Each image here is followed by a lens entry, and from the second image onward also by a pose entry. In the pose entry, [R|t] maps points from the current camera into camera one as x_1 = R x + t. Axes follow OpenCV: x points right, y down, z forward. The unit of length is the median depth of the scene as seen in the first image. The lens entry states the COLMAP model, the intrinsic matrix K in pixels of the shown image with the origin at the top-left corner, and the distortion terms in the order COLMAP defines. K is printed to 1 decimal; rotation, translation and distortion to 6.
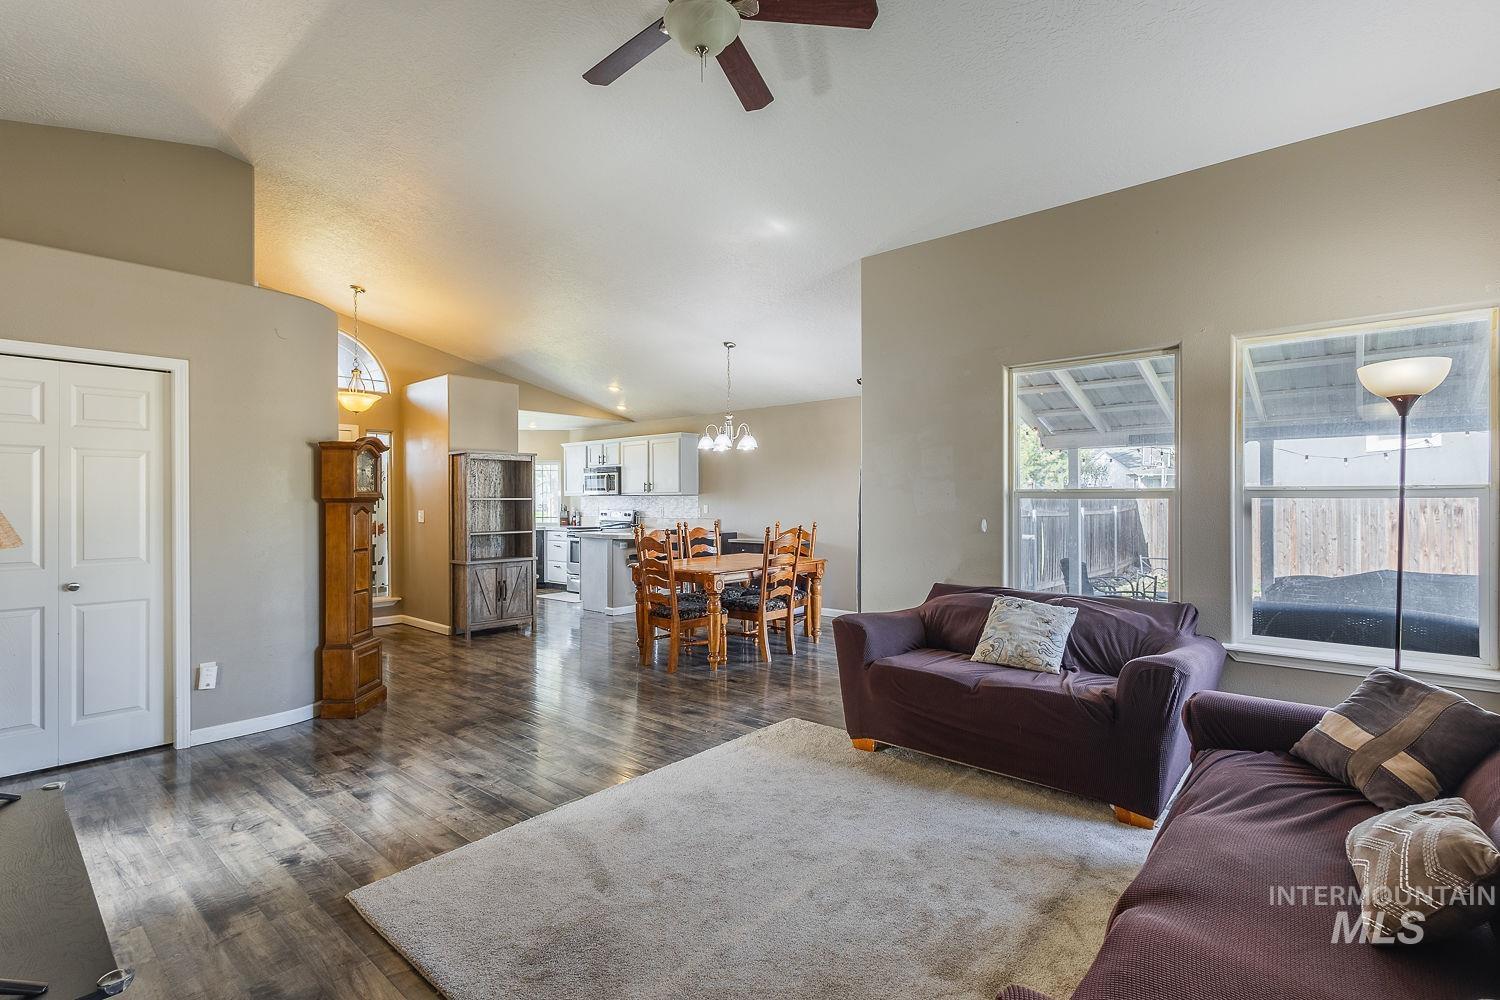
lens RADIAL K [[698.0, 0, 748.3], [0, 698.0, 499.8], [0, 0, 1]] dist [0.008667, -0.000594]
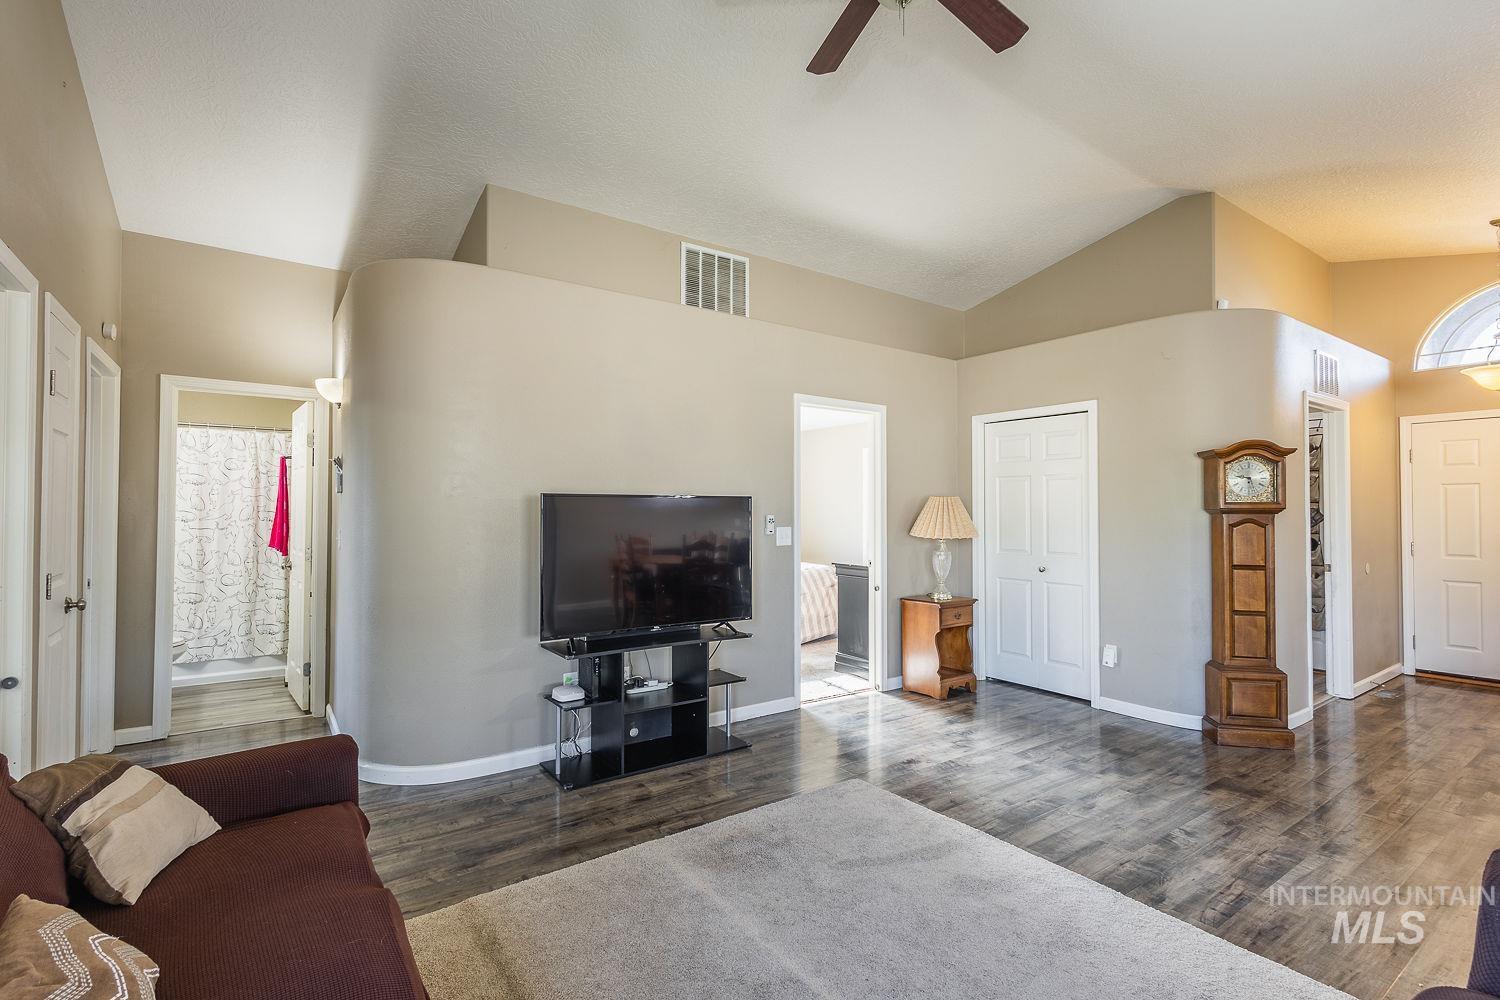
lens RADIAL K [[698.0, 0, 748.3], [0, 698.0, 499.8], [0, 0, 1]] dist [0.008667, -0.000594]
pose [[-0.232815, -0.011353, -0.972455, 0.375475], [0.000024, 0.999932, -0.011679, -0.003002], [0.972521, -0.002743, -0.232799, 0.458838]]
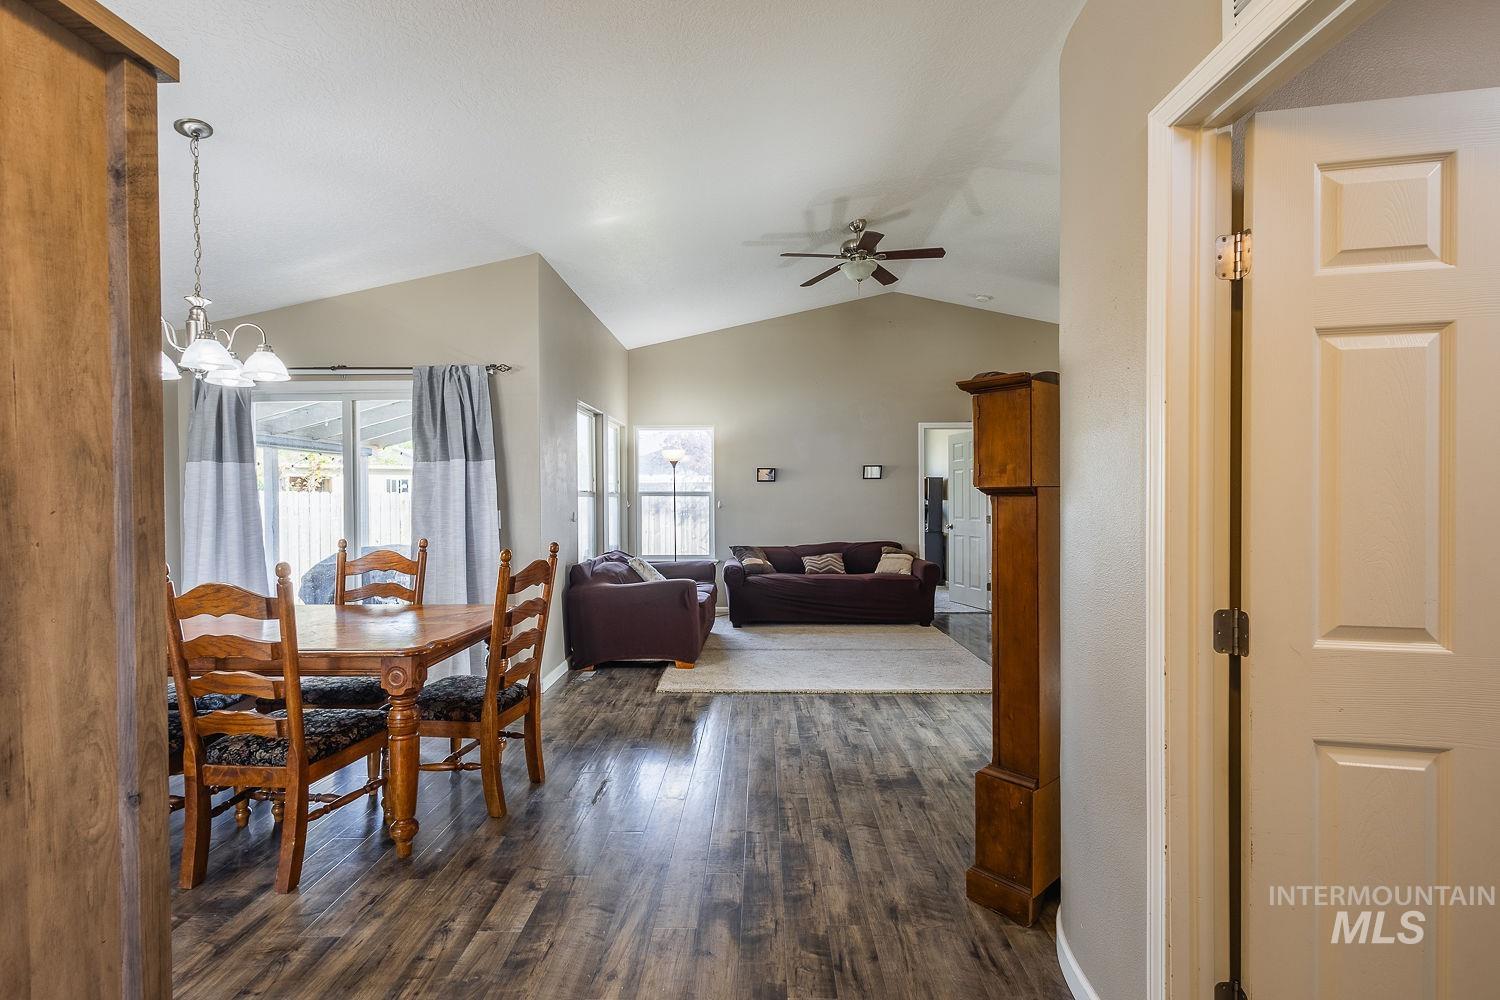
lens RADIAL K [[687.8, 0, 750.0], [0, 687.8, 500.0], [0, 0, 1]] dist [0.002911, 0.000262]
pose [[-0.643290, 0.002328, 0.765619, -0.647004], [0.006615, 0.999975, 0.002517, 0.003817], [-0.765594, 0.006684, -0.643289, 1.168179]]
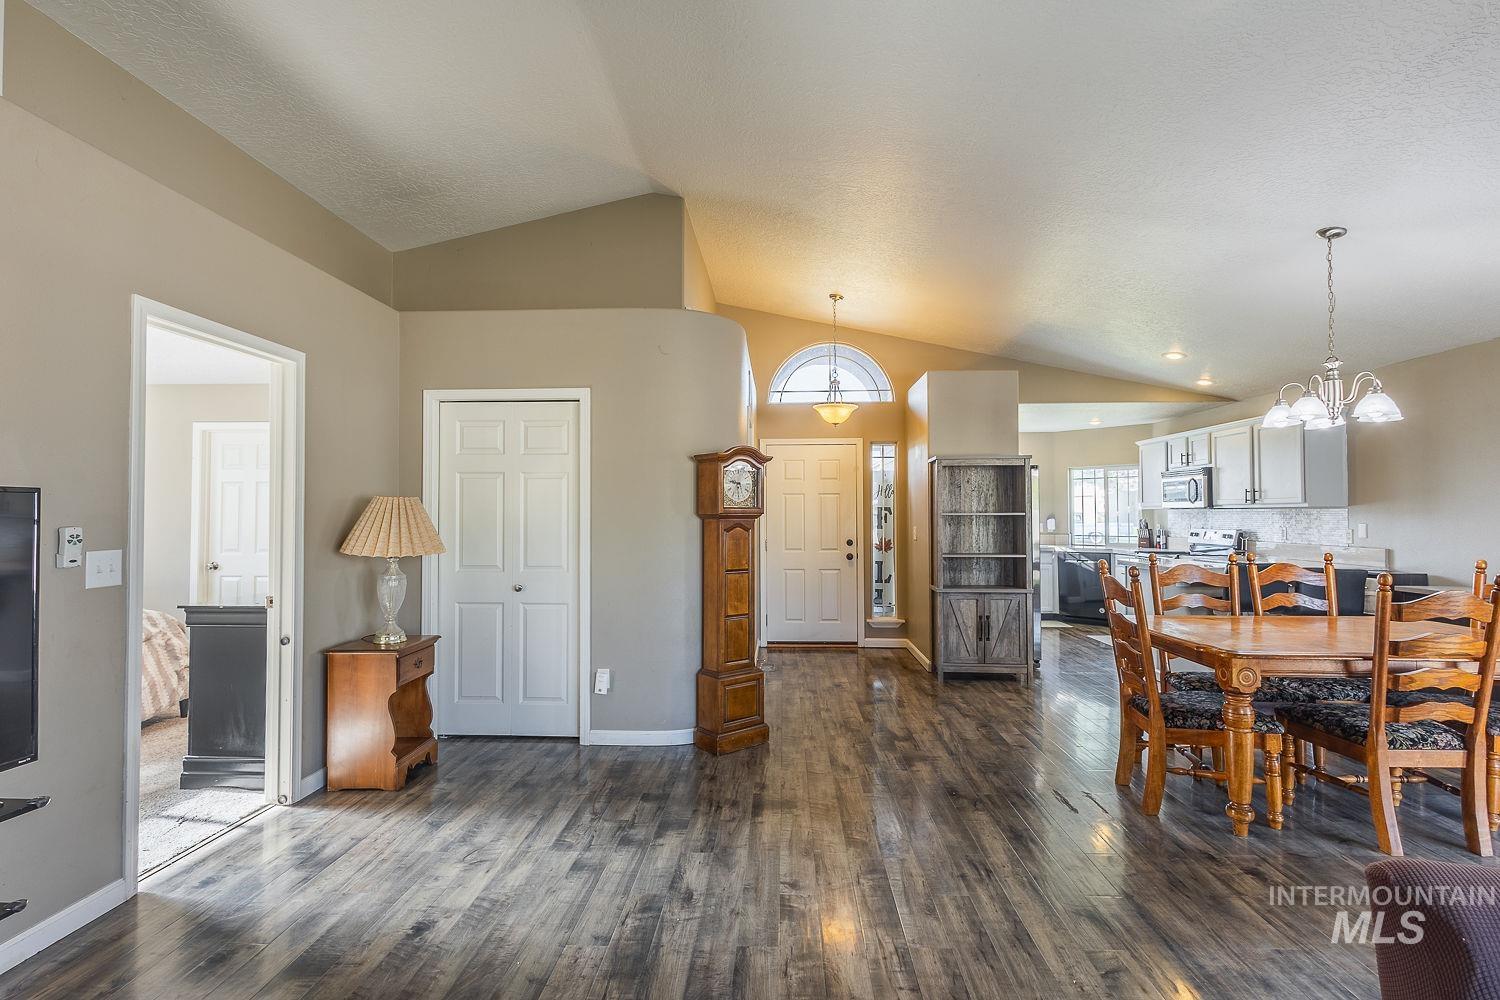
lens RADIAL K [[698.0, 0, 748.3], [0, 698.0, 499.8], [0, 0, 1]] dist [0.008667, -0.000594]
pose [[0.619513, -0.014572, -0.784851, 0.136636], [0.000051, 0.999828, -0.018522, -0.003066], [0.784987, 0.011434, 0.619407, 0.350431]]
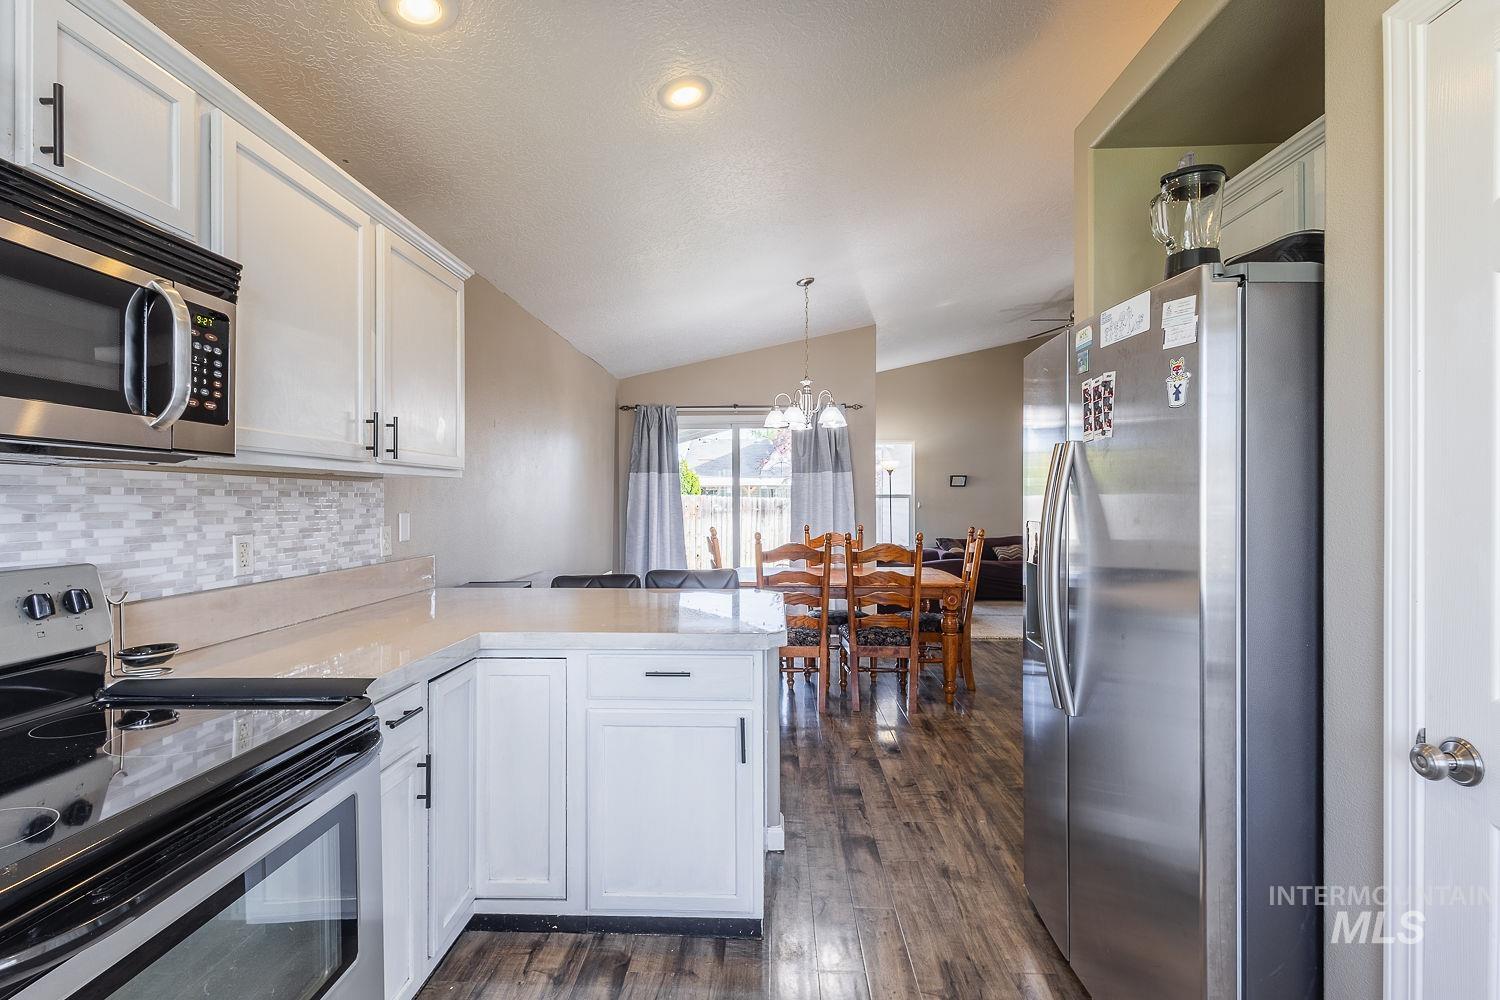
lens RADIAL K [[701.8, 0, 750.0], [0, 701.8, 500.0], [0, 0, 1]] dist [0.005859, 0.000037]
pose [[-0.630797, 0.002289, 0.775945, -0.636767], [0.002471, 0.999997, -0.000941, 0.003738], [-0.775944, 0.001324, -0.630800, 1.731588]]
